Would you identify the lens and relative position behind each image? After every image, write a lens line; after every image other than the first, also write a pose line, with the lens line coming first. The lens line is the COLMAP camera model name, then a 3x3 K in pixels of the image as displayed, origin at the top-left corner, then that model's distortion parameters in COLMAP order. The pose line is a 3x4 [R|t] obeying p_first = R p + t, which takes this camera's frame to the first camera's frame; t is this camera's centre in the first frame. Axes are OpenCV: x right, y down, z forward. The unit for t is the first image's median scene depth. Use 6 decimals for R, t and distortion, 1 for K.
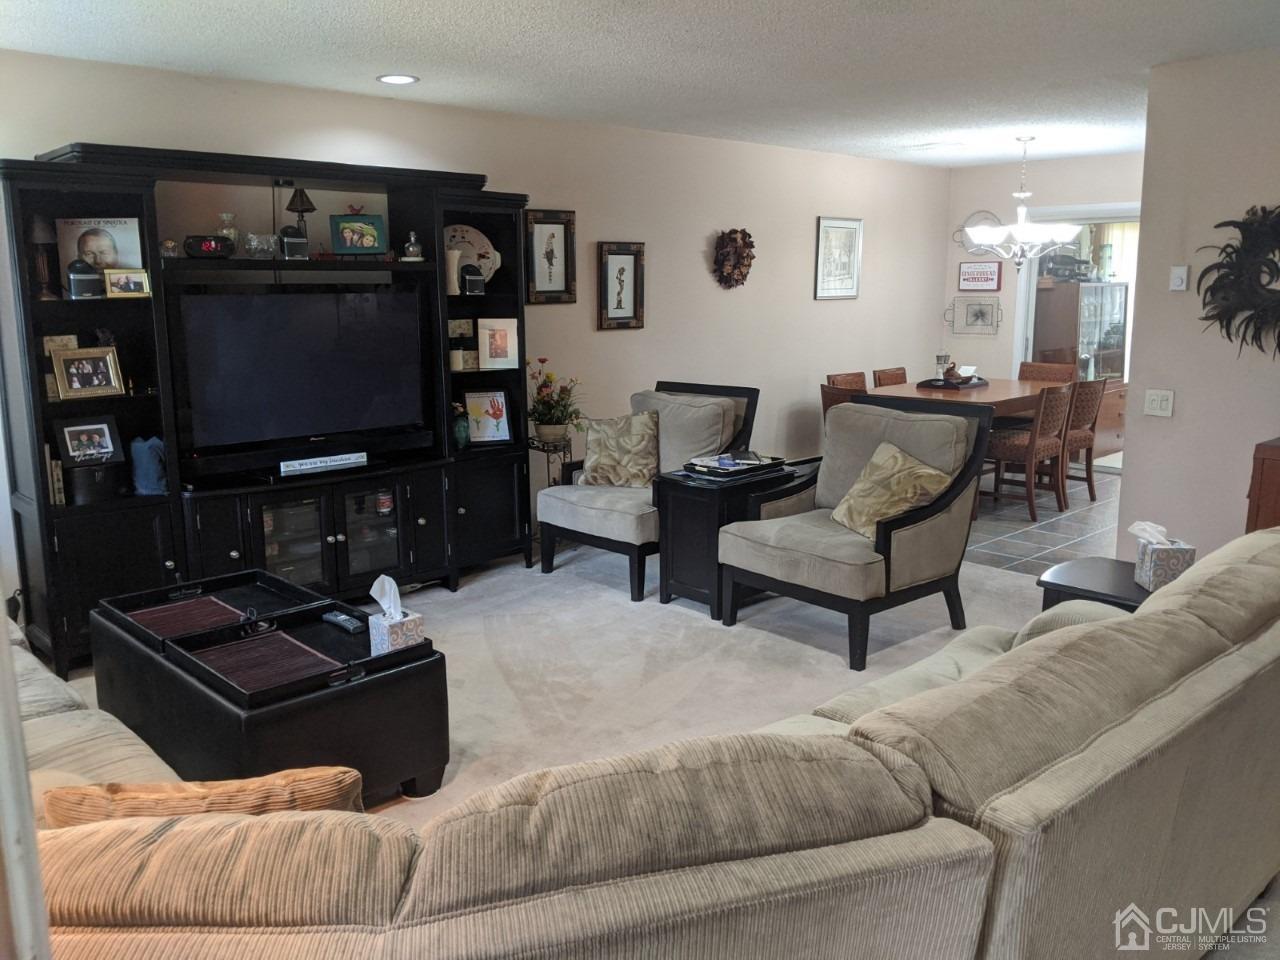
lens RADIAL K [[1036.2, 0, 632.9], [0, 1036.2, 474.1], [0, 0, 1]] dist [0.065441, -0.014442]
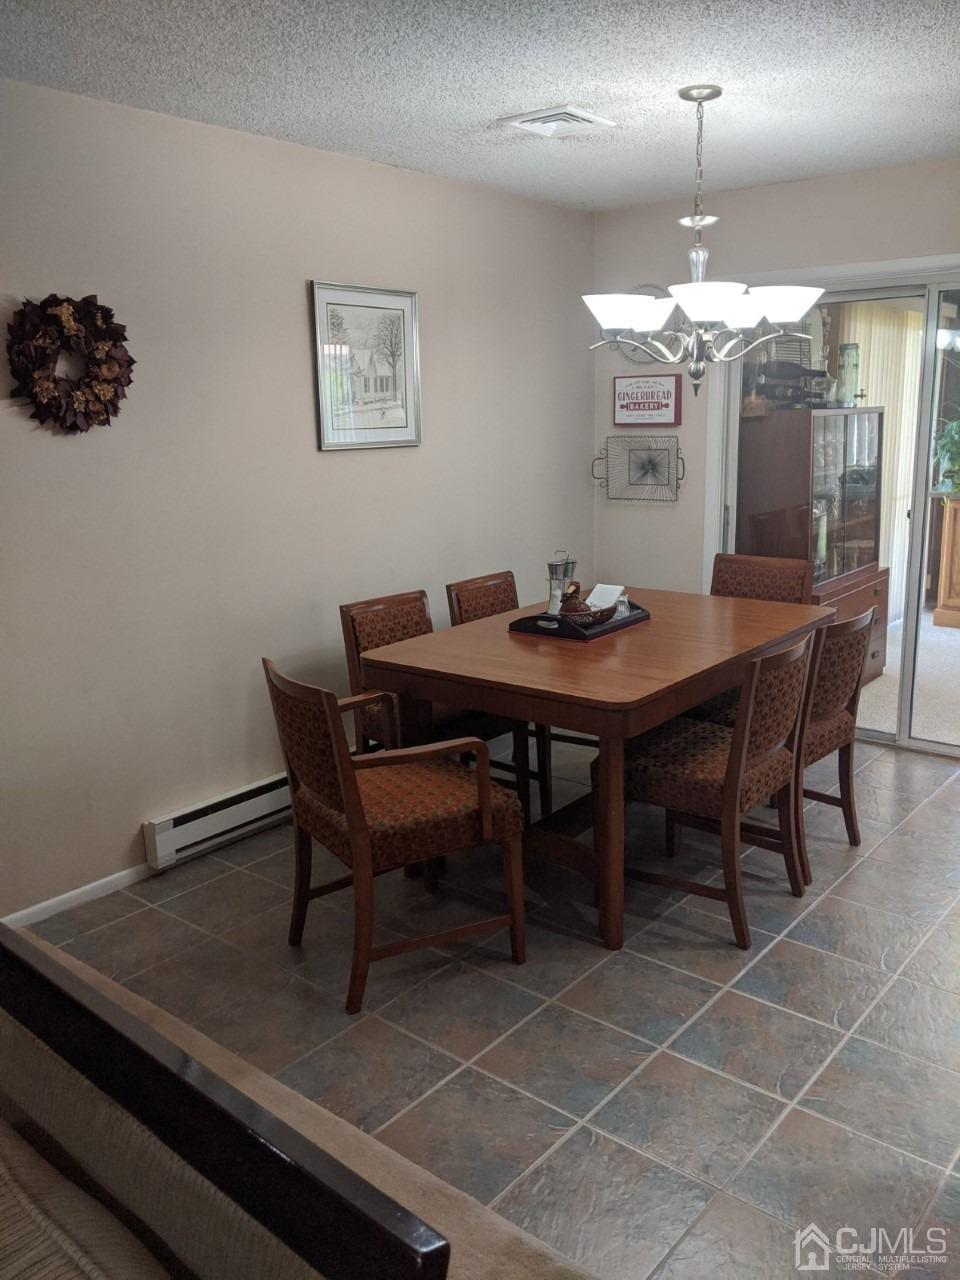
lens RADIAL K [[1036.2, 0, 488.0], [0, 1036.2, 643.8], [0, 0, 1]] dist [0.065441, -0.014442]
pose [[0.992640, -0.042175, 0.113521, 0.201667], [0.037486, 0.998366, 0.043133, -0.096147], [-0.115154, -0.038560, 0.992599, 0.502311]]
